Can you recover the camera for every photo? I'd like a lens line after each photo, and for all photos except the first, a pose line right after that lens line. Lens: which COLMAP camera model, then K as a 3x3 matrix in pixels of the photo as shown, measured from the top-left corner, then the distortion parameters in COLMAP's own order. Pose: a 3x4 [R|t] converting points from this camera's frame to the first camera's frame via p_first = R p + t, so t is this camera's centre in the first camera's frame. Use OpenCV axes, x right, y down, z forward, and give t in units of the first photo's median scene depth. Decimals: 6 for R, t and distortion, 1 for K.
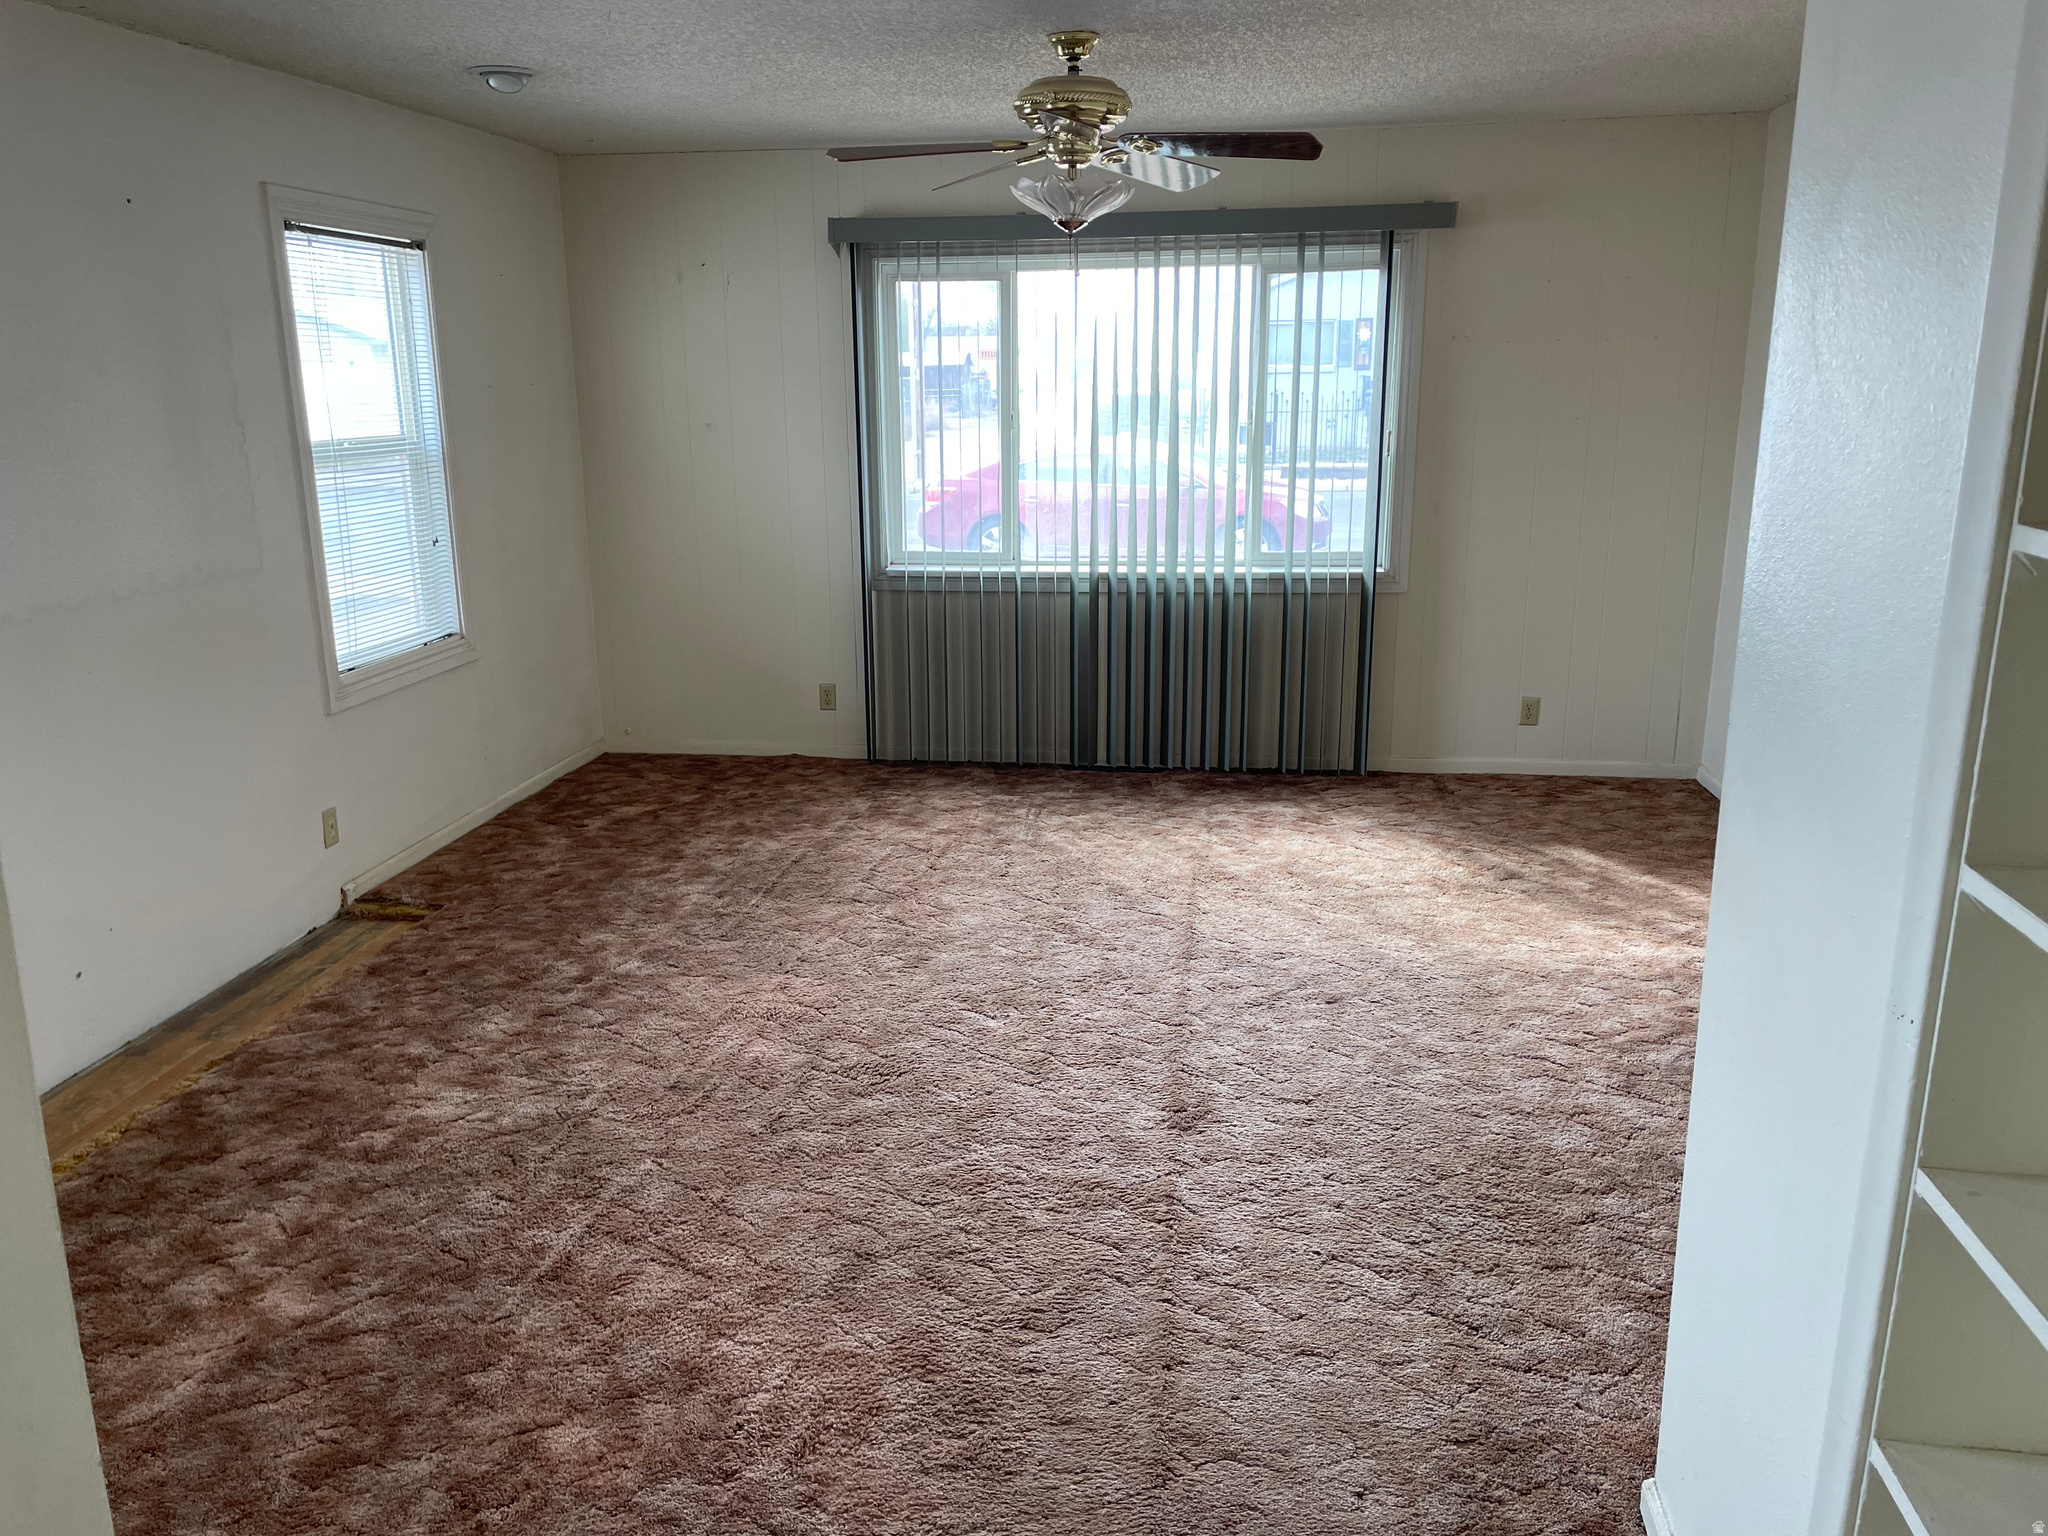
lens RADIAL K [[1574.7, 0, 1024.0], [0, 1574.7, 768.0], [0, 0, 1]] dist [0.095968, -0.128368]
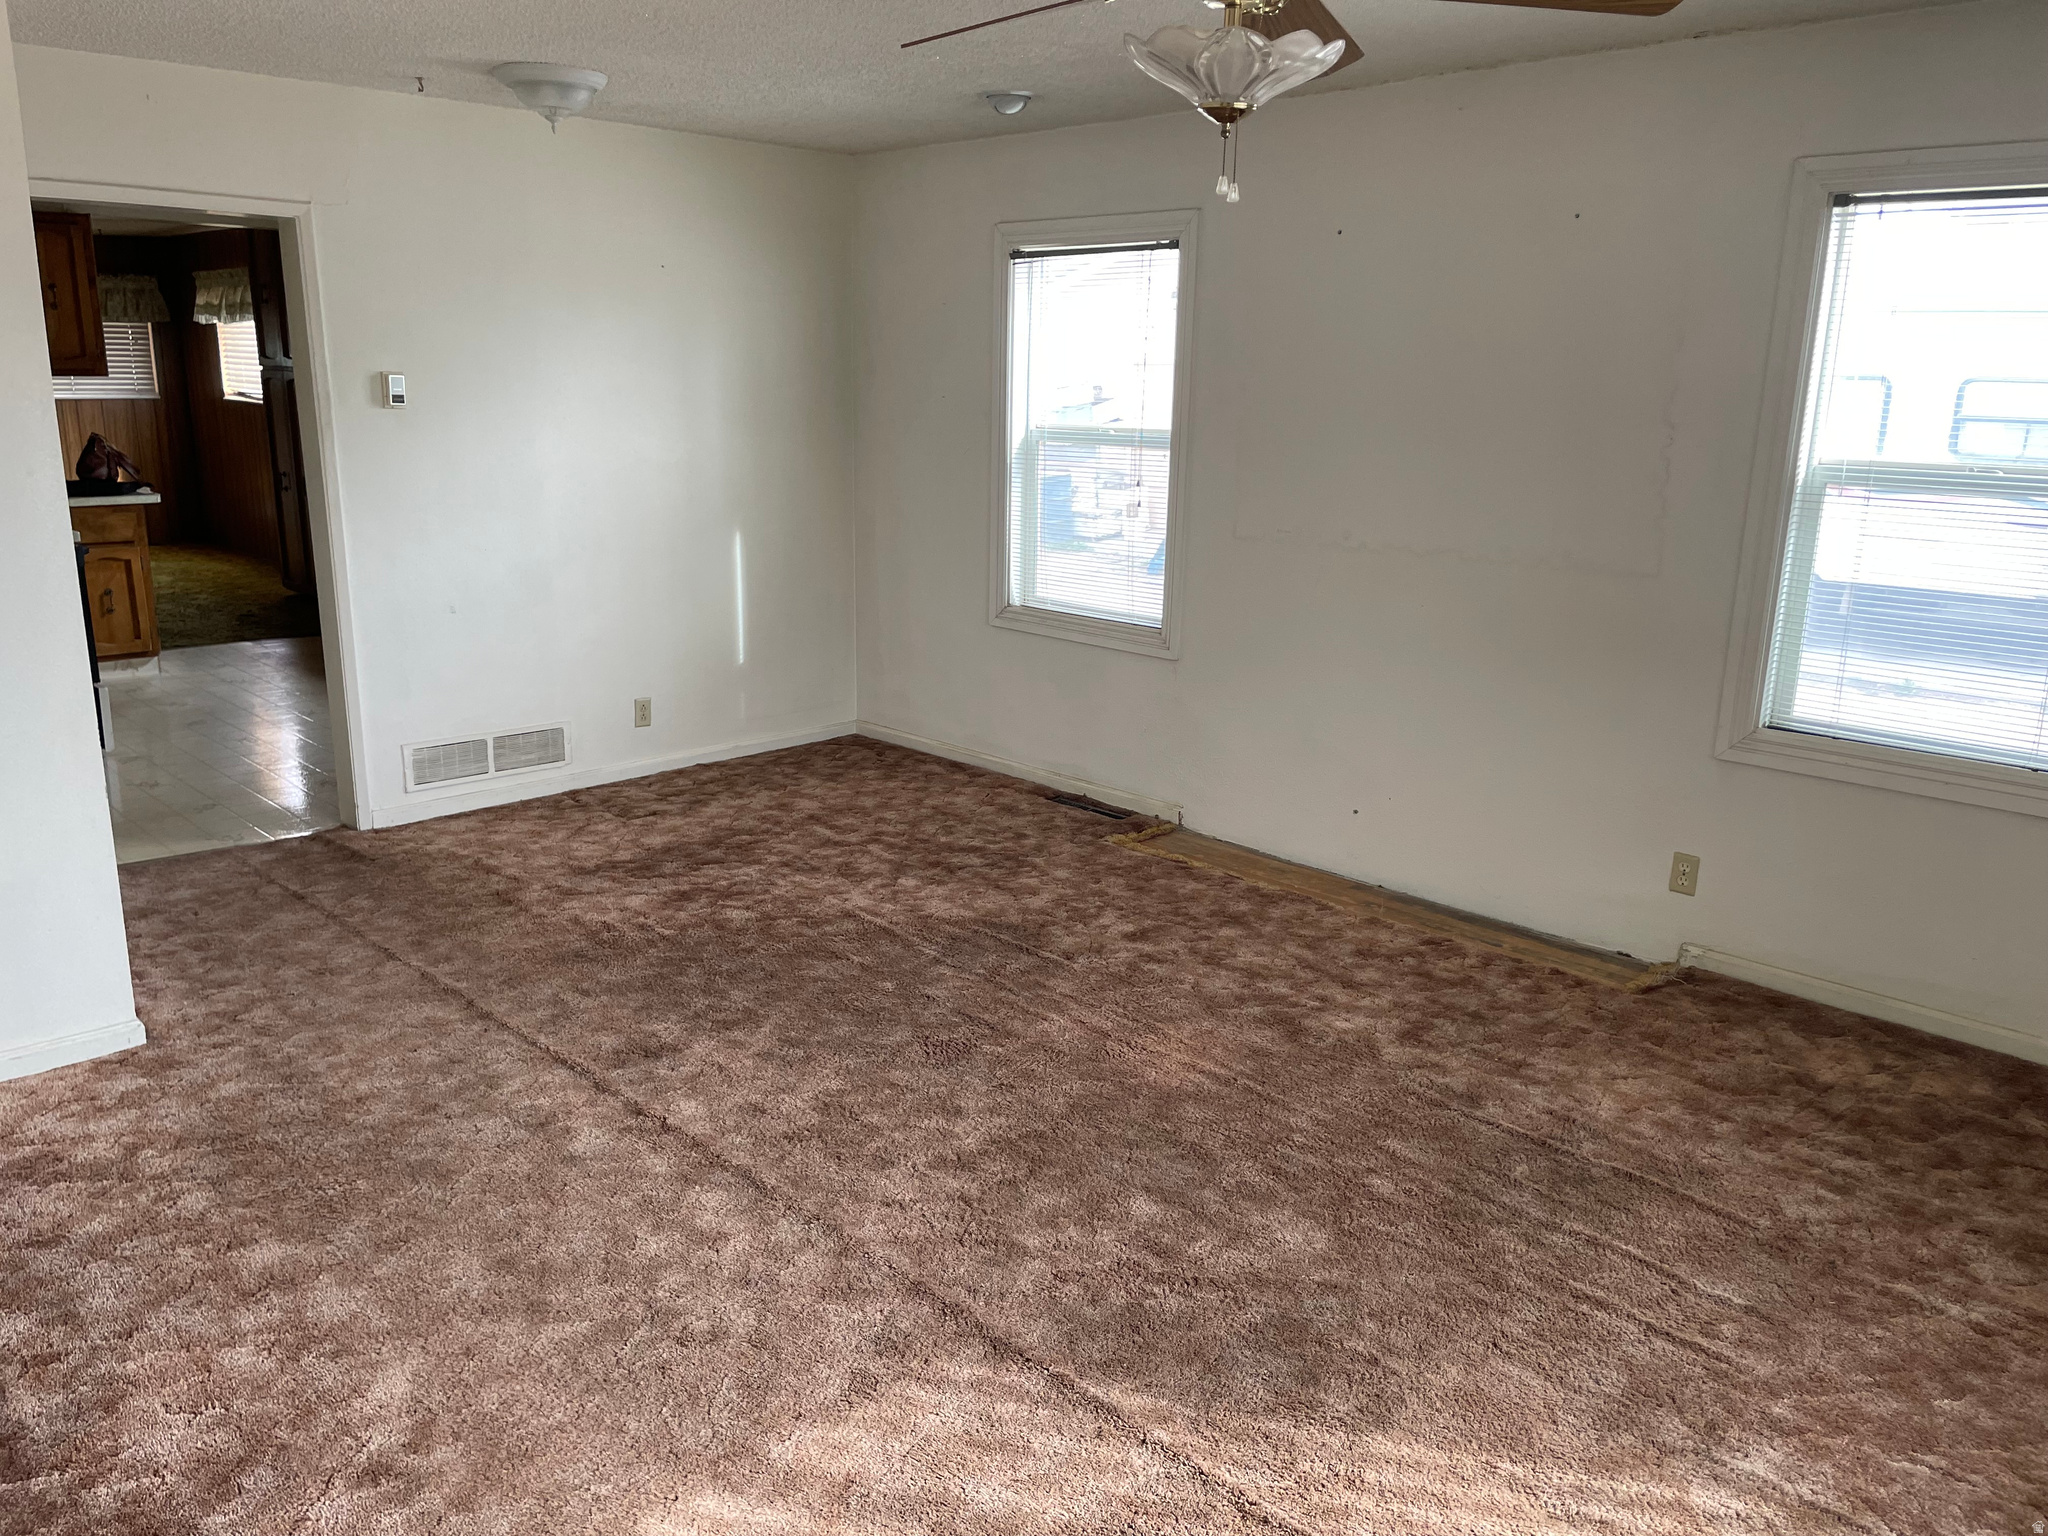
lens RADIAL K [[1574.7, 0, 1024.0], [0, 1574.7, 768.0], [0, 0, 1]] dist [0.095968, -0.128368]
pose [[-0.599703, 0.196693, -0.775672, 0.492819], [-0.220422, 0.891220, 0.396410, -0.299951], [0.769266, 0.408704, -0.491112, 1.159987]]
